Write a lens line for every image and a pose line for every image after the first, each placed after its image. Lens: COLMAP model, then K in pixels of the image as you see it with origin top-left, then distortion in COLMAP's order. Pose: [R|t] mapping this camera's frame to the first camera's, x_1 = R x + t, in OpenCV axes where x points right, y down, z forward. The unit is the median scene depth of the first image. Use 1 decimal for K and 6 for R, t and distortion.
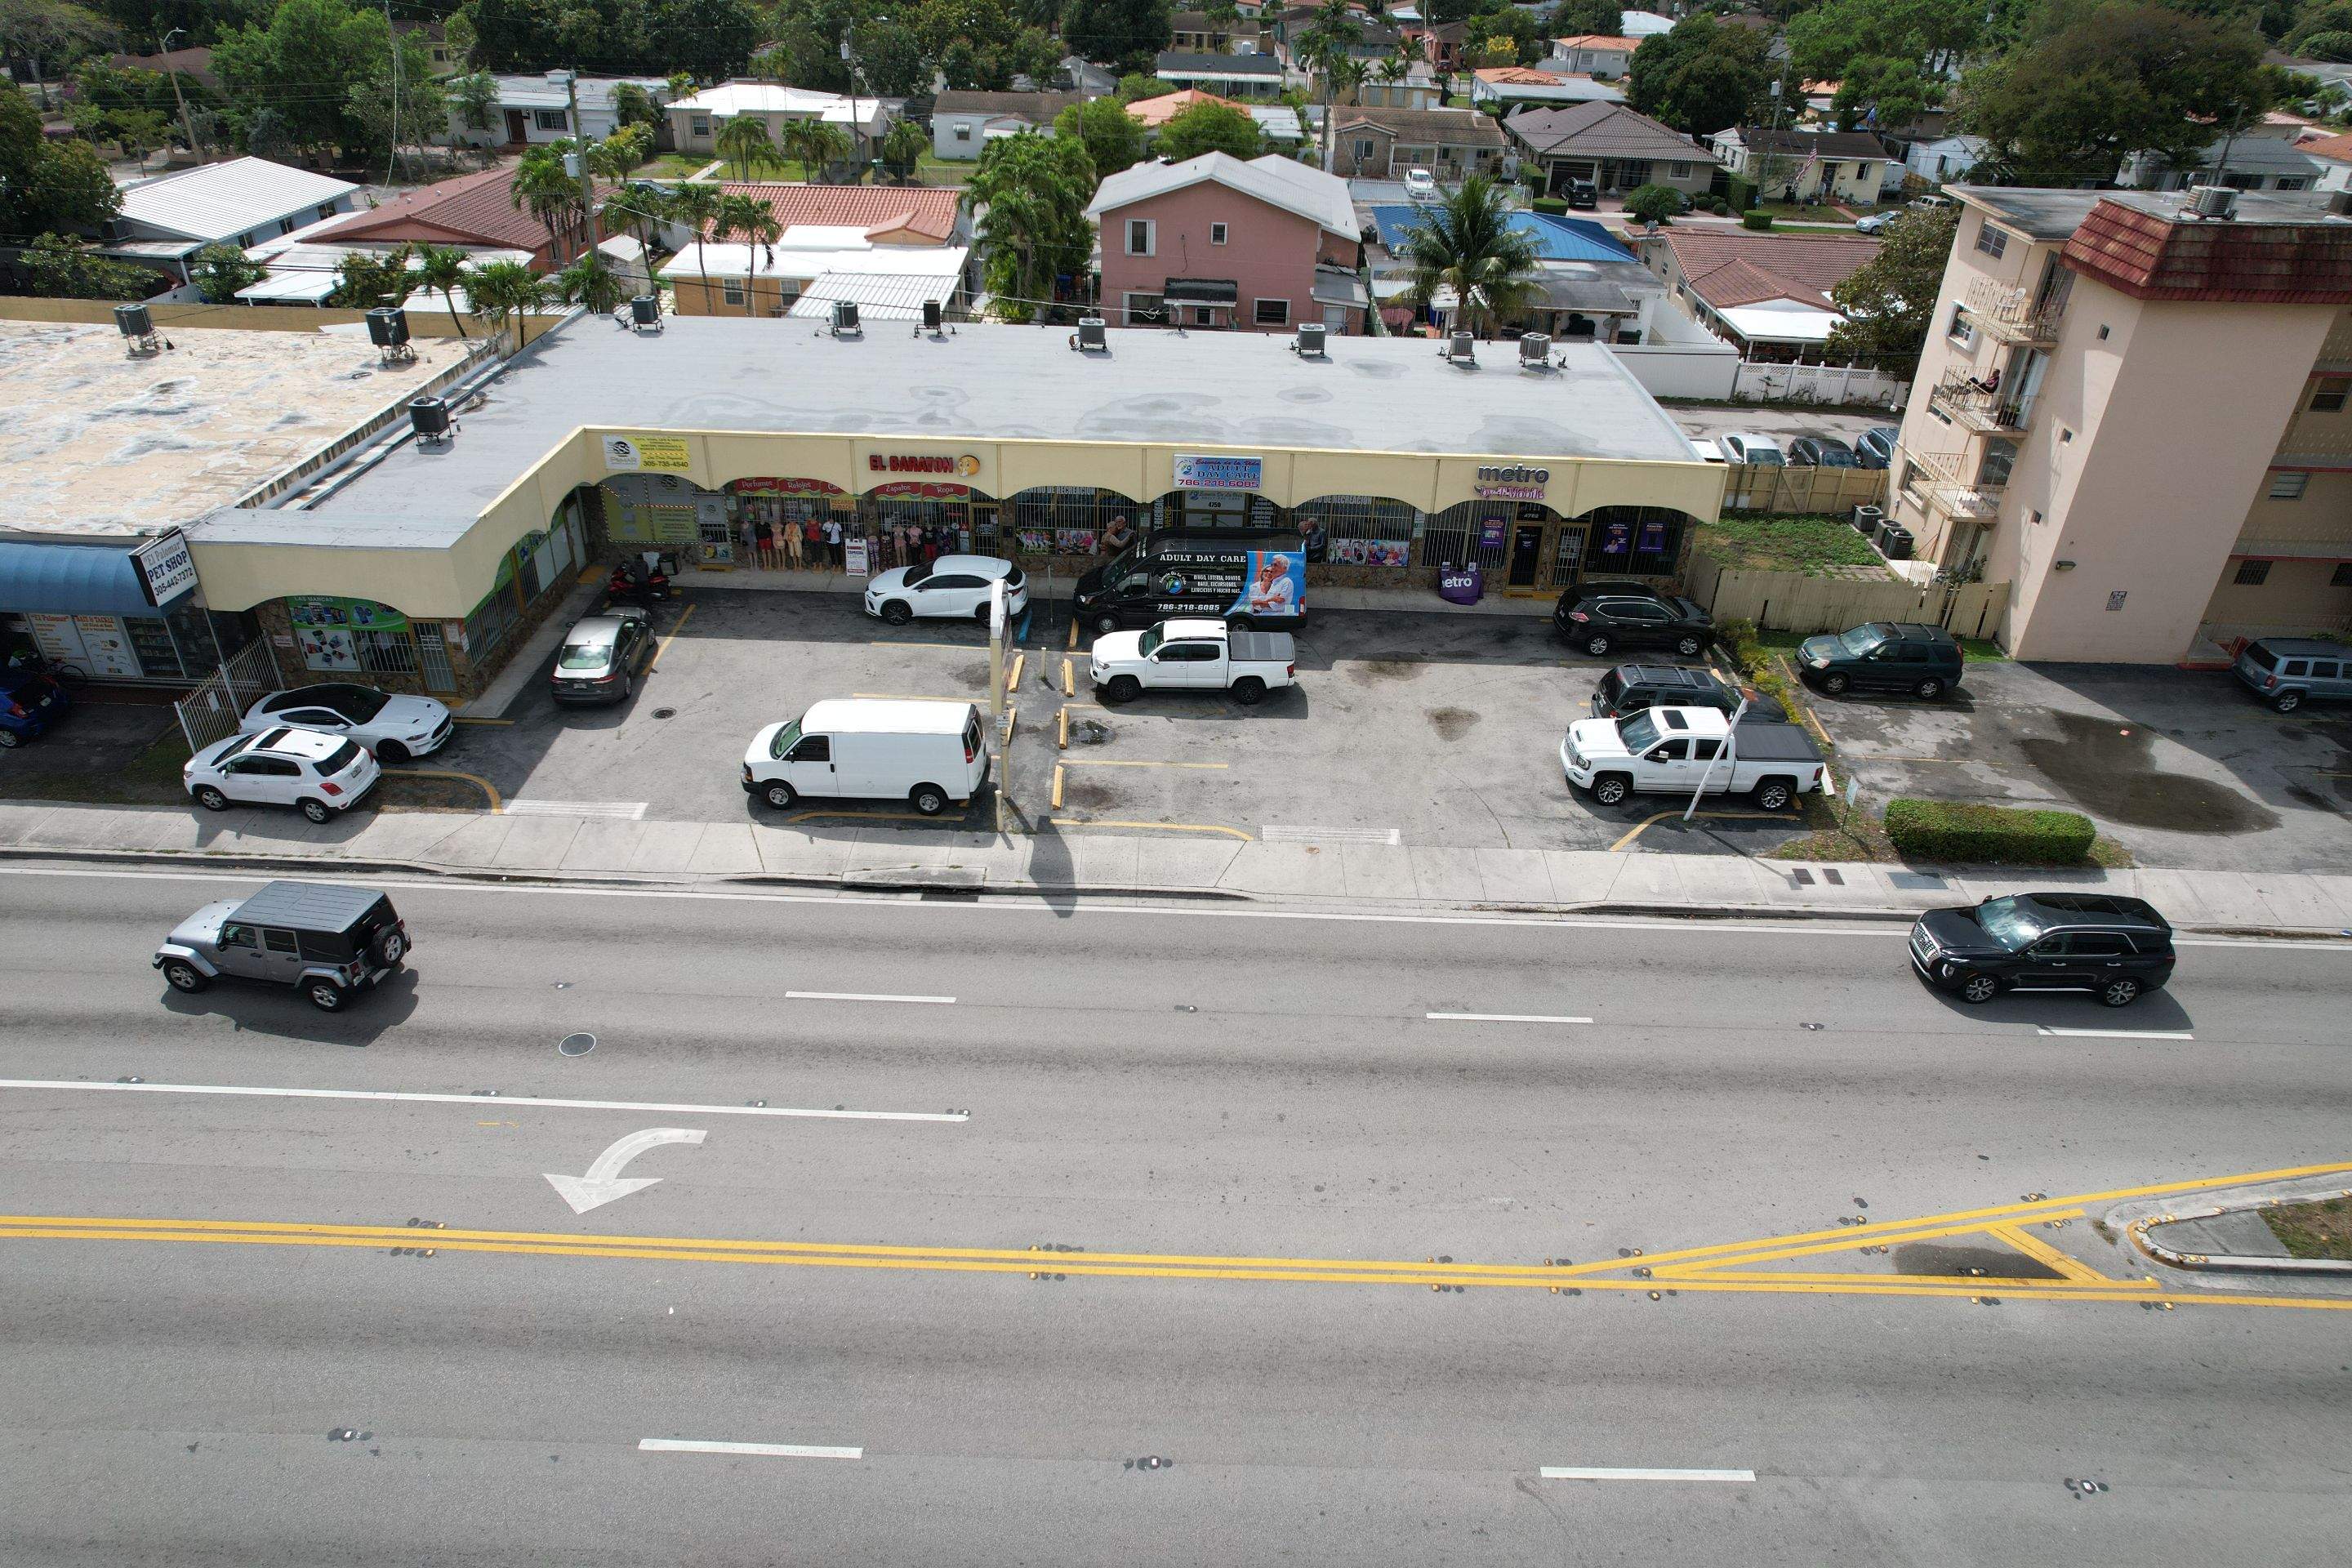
lens RADIAL K [[1482.0, 0, 1182.7], [0, 1482.0, 788.7], [0, 0, 1]] dist [-0.074375, 0.063743]
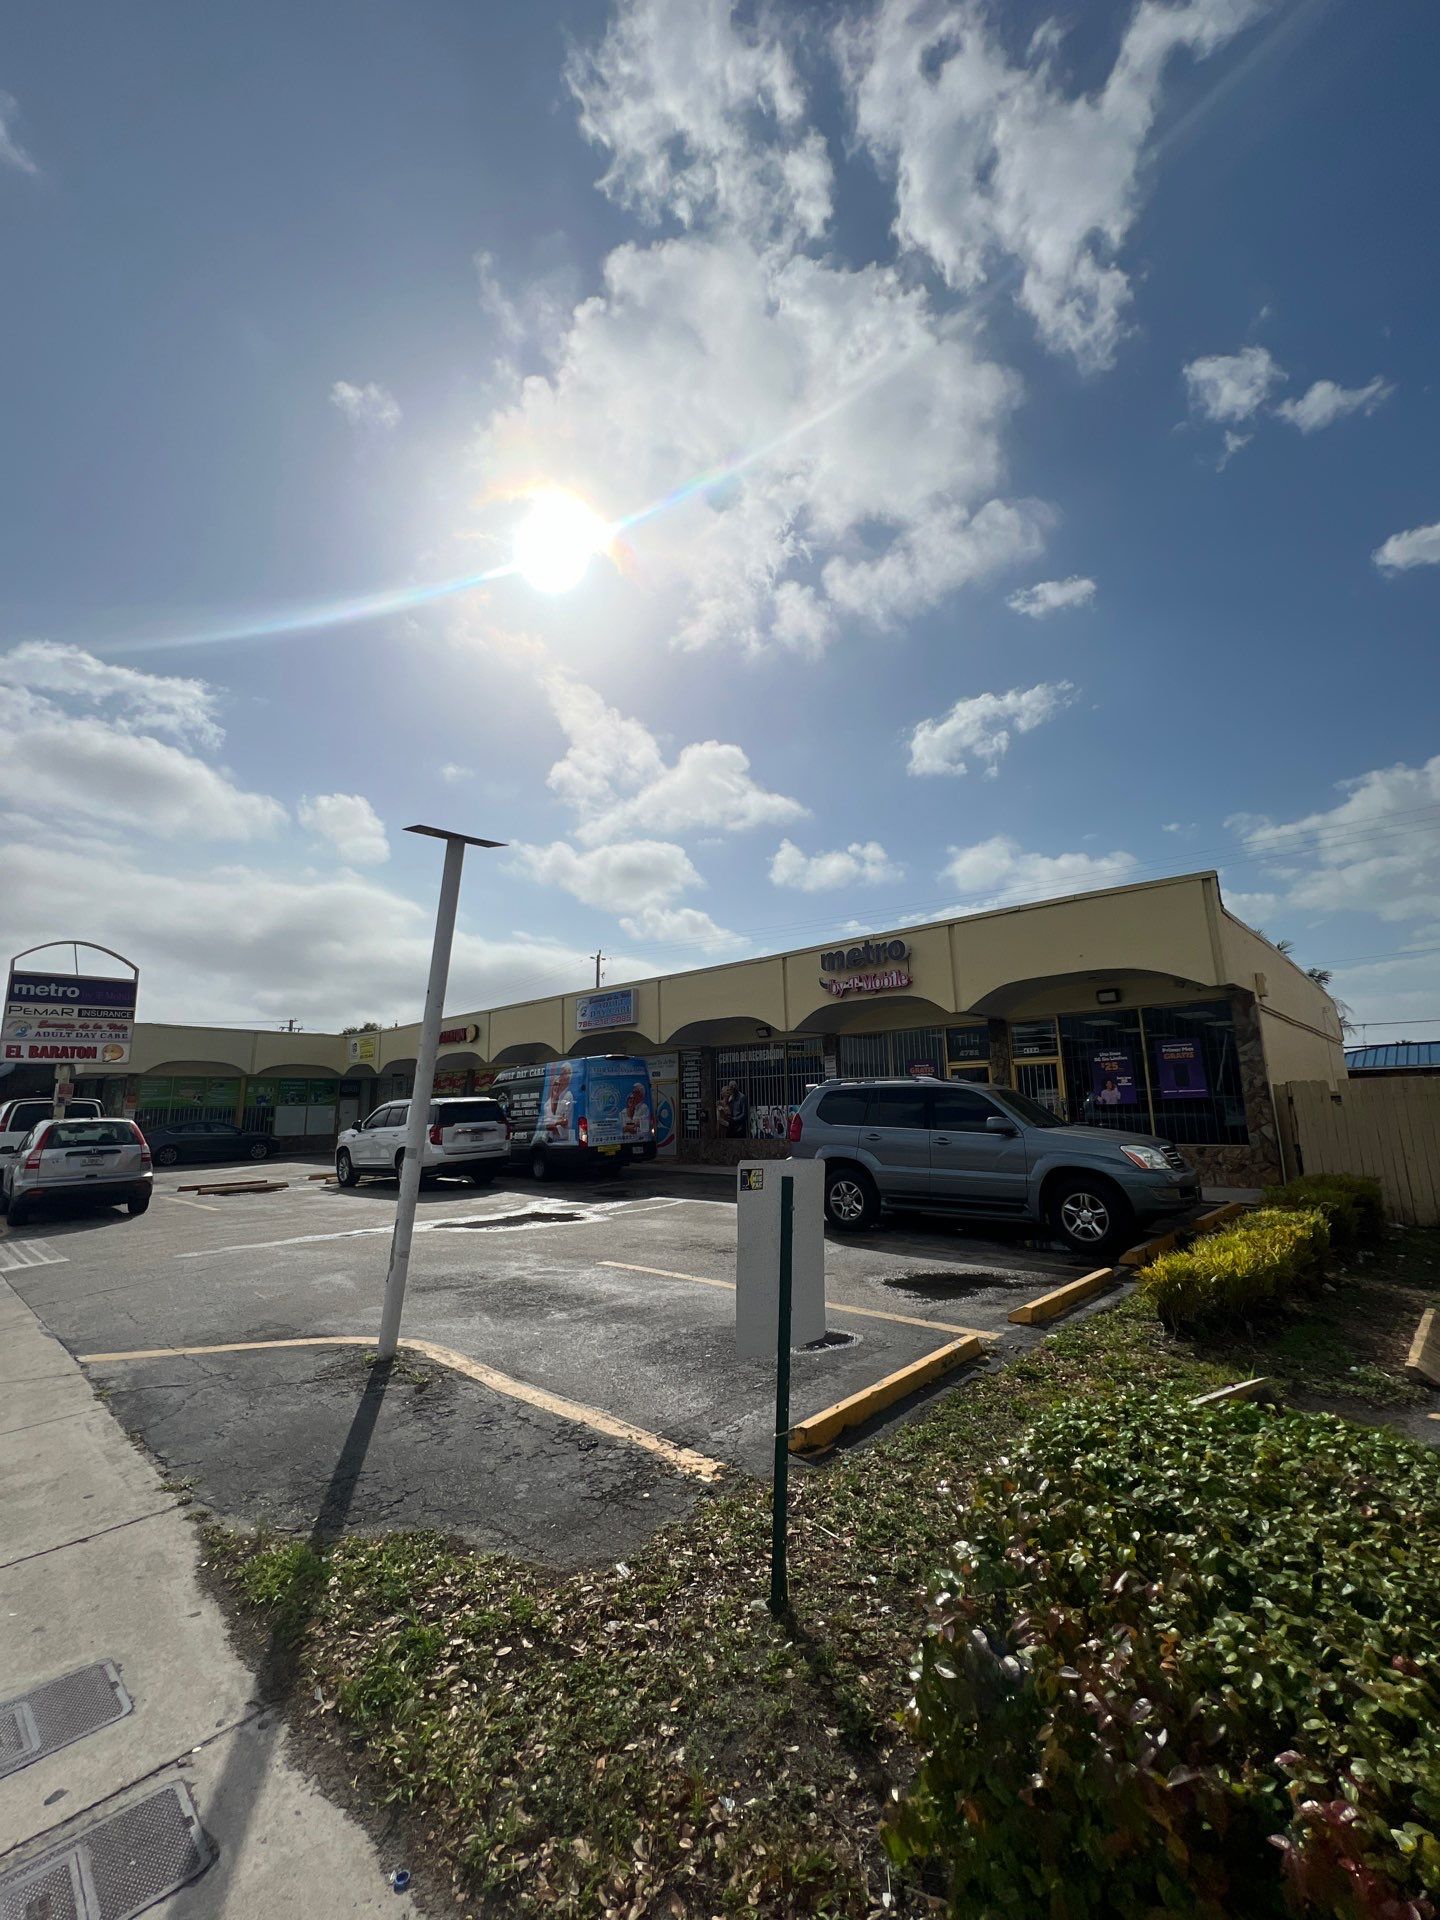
lens RADIAL K [[765.7, 0, 717.1], [0, 765.7, 961.1], [0, 0, 1]] dist [-0.000588, -0.000116]
pose [[0.737208, -0.171679, -0.653491, 0.416973], [-0.319556, 0.763582, -0.561094, 0.021103], [0.595322, 0.622470, 0.508058, 0.770324]]
